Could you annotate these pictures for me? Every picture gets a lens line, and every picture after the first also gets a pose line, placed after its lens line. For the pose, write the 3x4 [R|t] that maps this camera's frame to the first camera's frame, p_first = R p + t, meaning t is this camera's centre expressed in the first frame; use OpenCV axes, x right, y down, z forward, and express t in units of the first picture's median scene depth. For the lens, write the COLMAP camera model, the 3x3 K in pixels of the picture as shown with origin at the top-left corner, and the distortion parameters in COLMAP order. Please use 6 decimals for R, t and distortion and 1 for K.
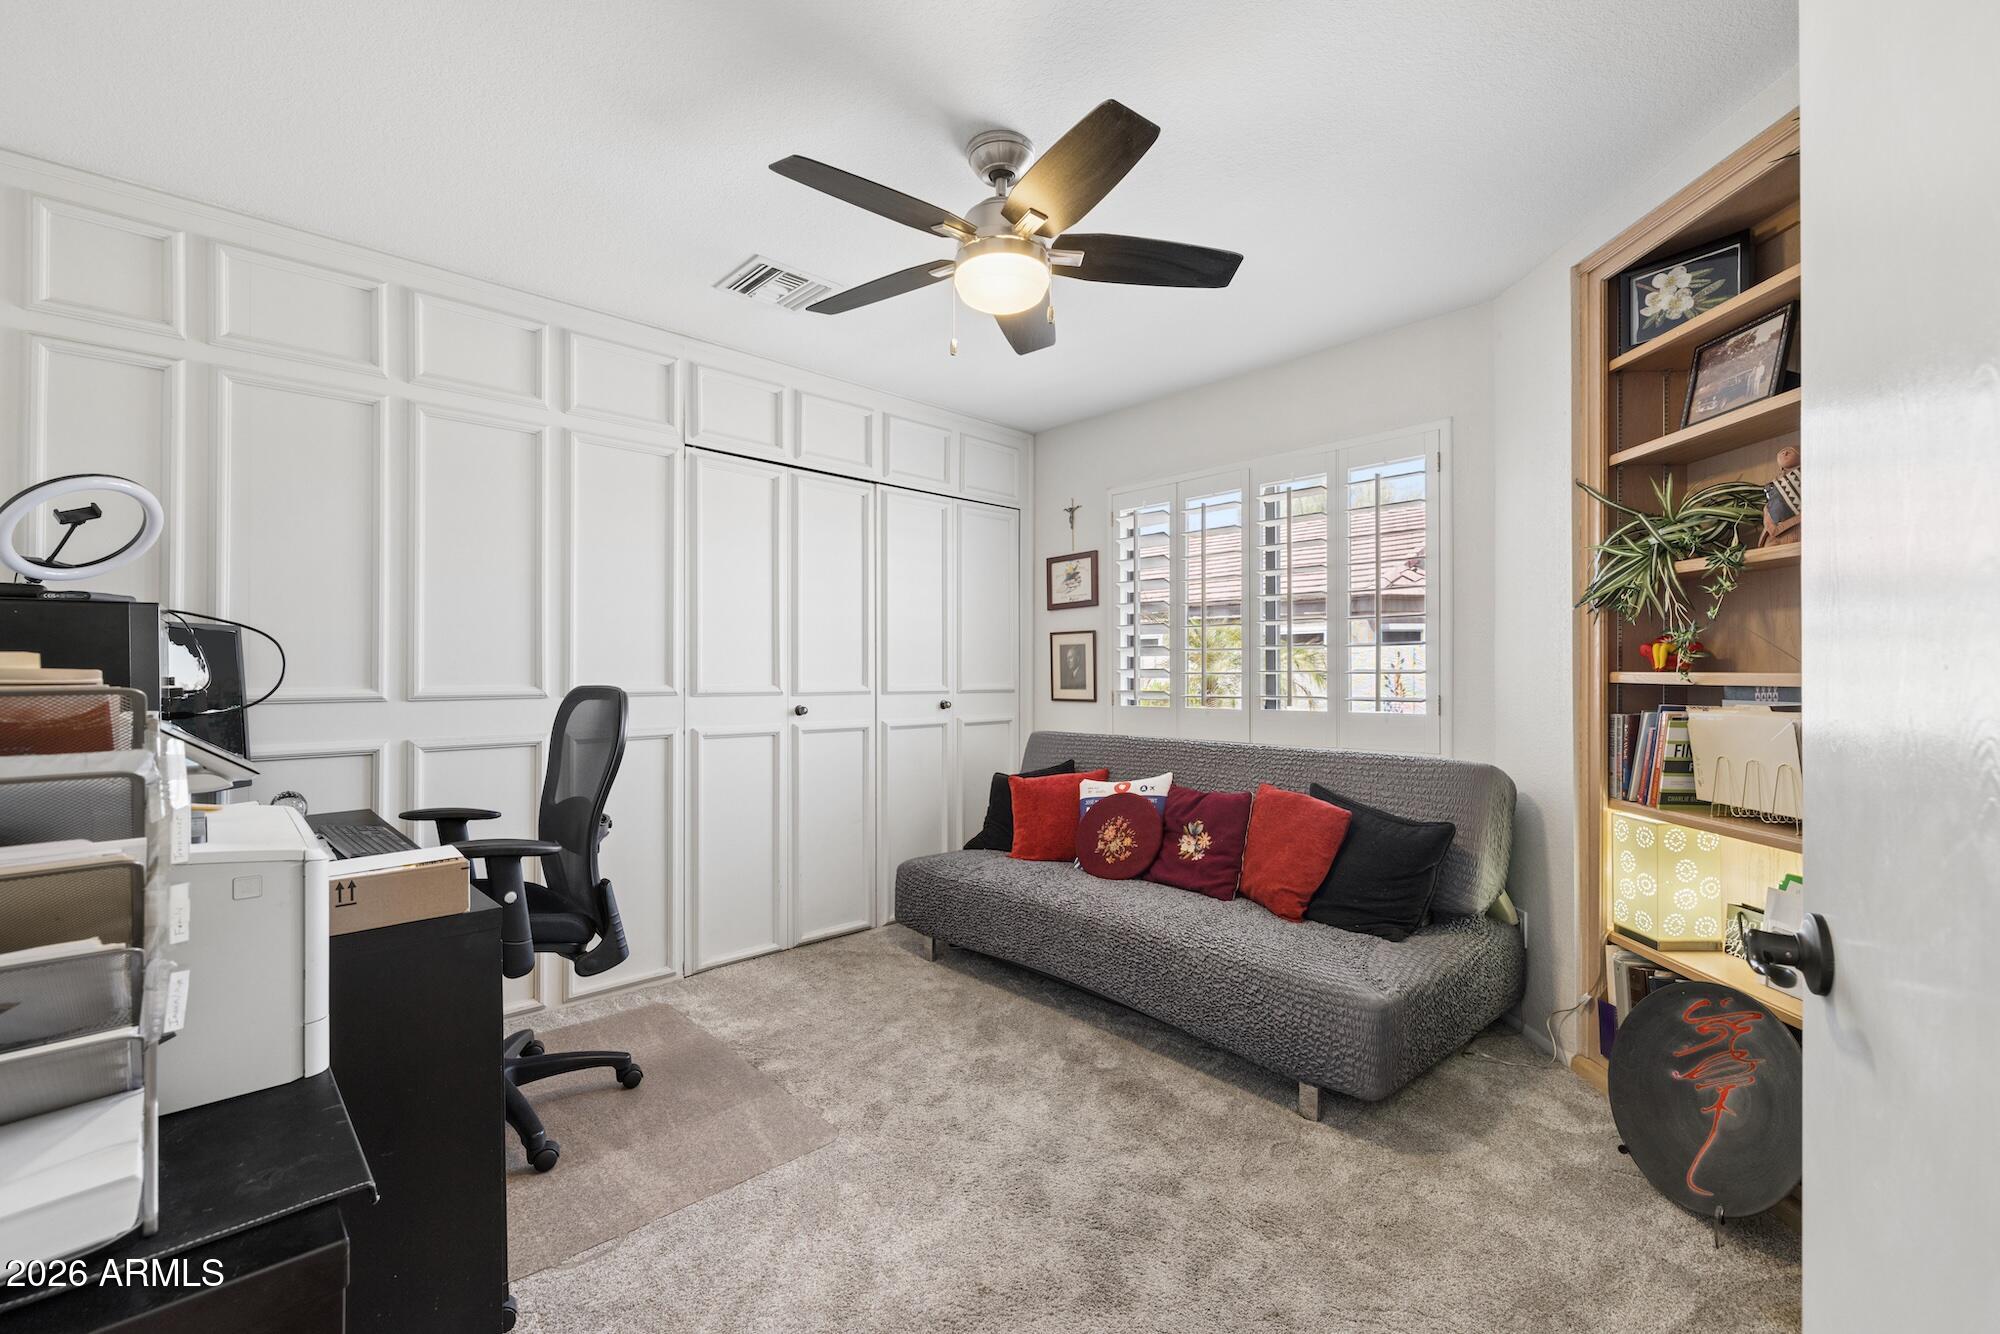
lens RADIAL K [[840.7, 0, 992.9], [0, 840.7, 670.0], [0, 0, 1]] dist [0.000493, -0.000287]
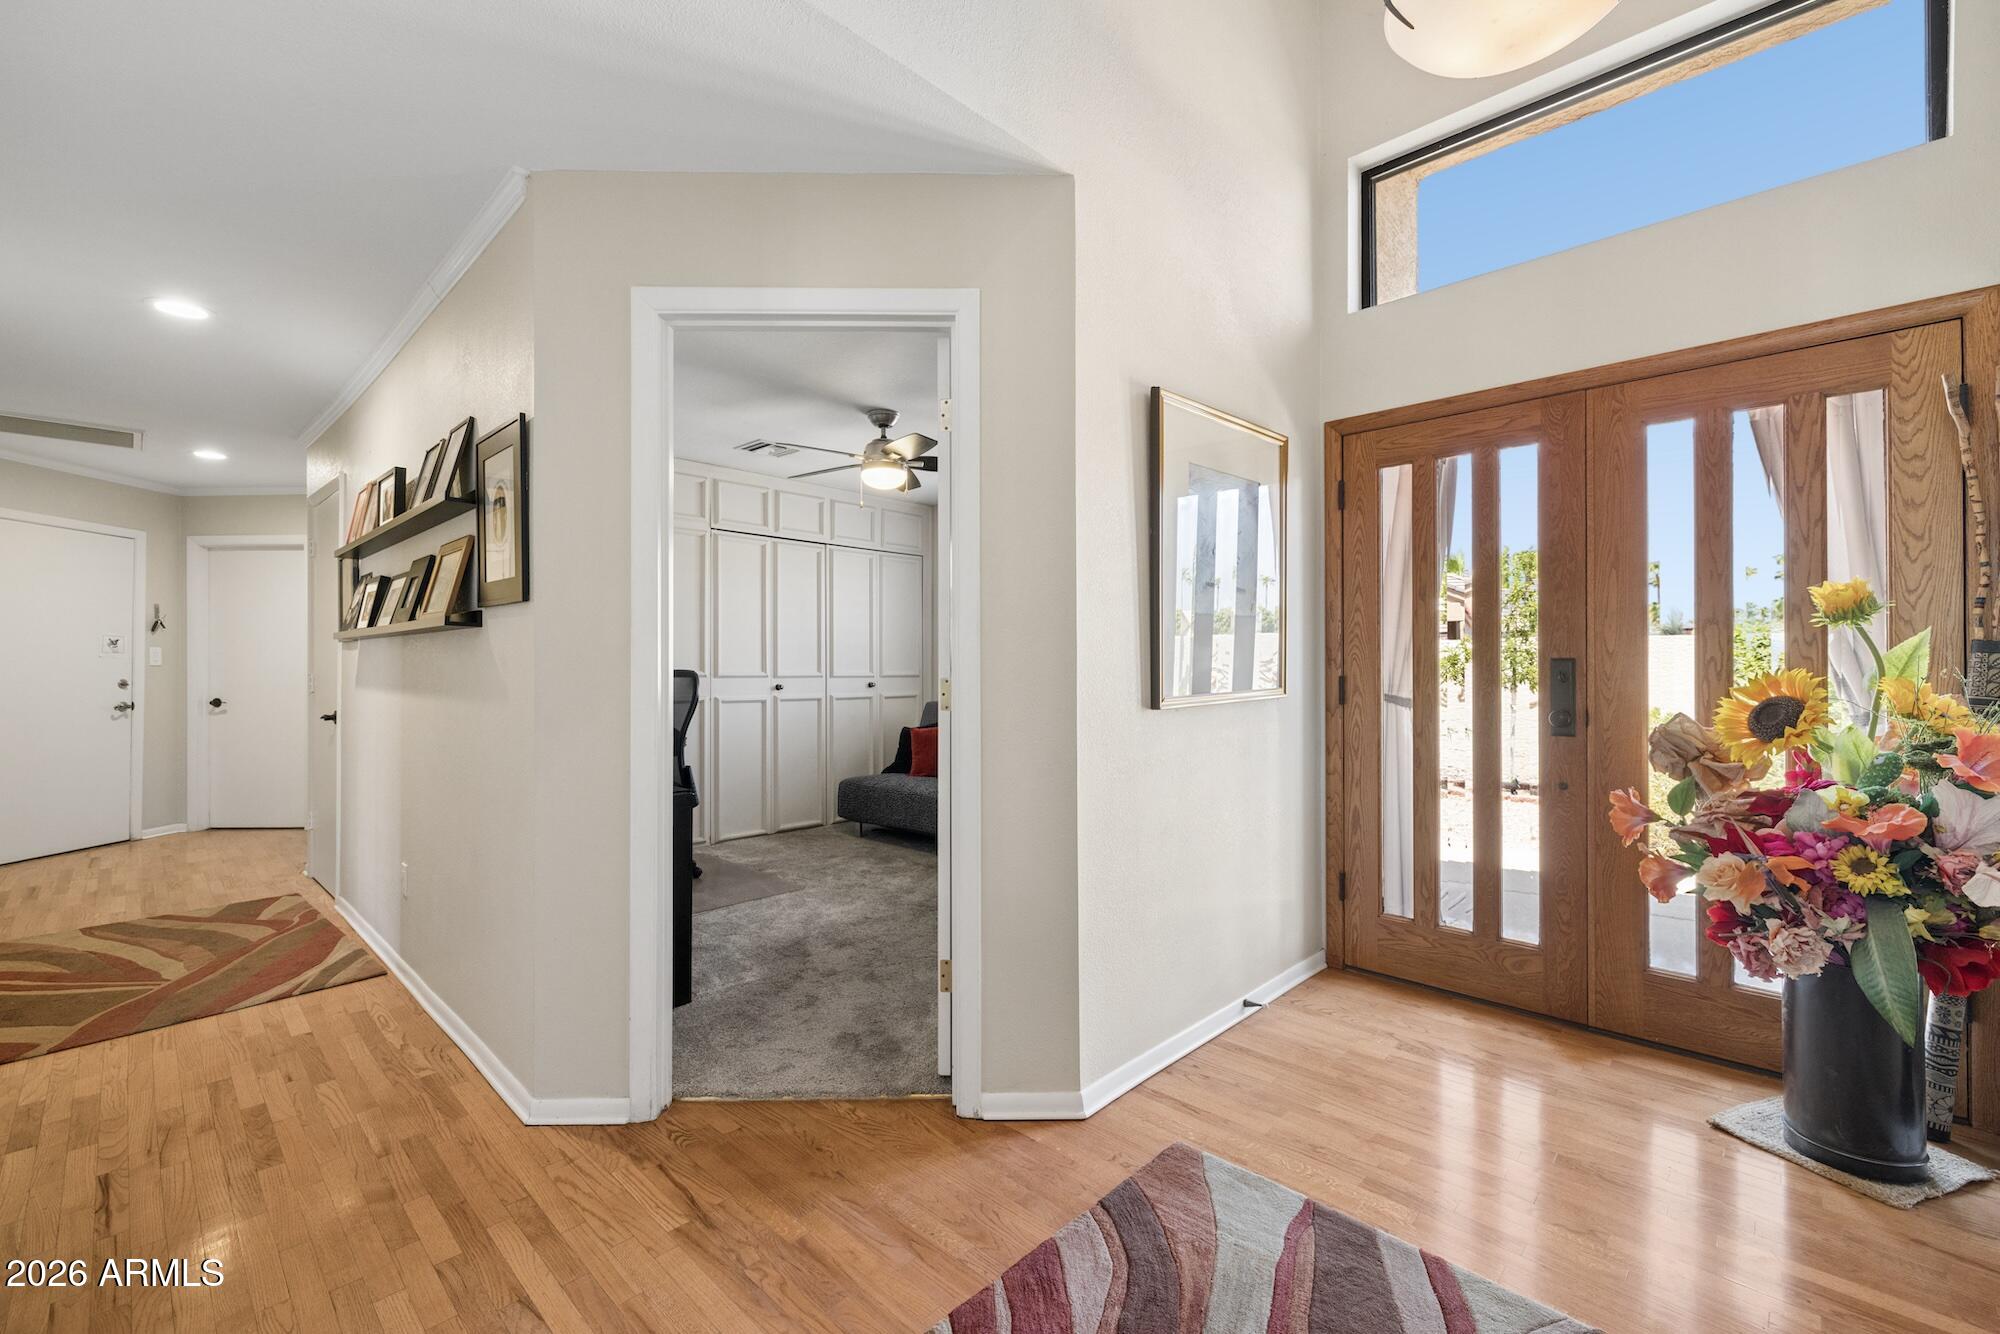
lens RADIAL K [[840.7, 0, 998.0], [0, 840.7, 661.1], [0, 0, 1]] dist [0.000493, -0.000287]
pose [[0.998414, -0.001528, 0.056286, 0.104353], [0.001736, 0.999992, -0.003655, 0.004673], [-0.056280, 0.003747, 0.998408, -0.657752]]
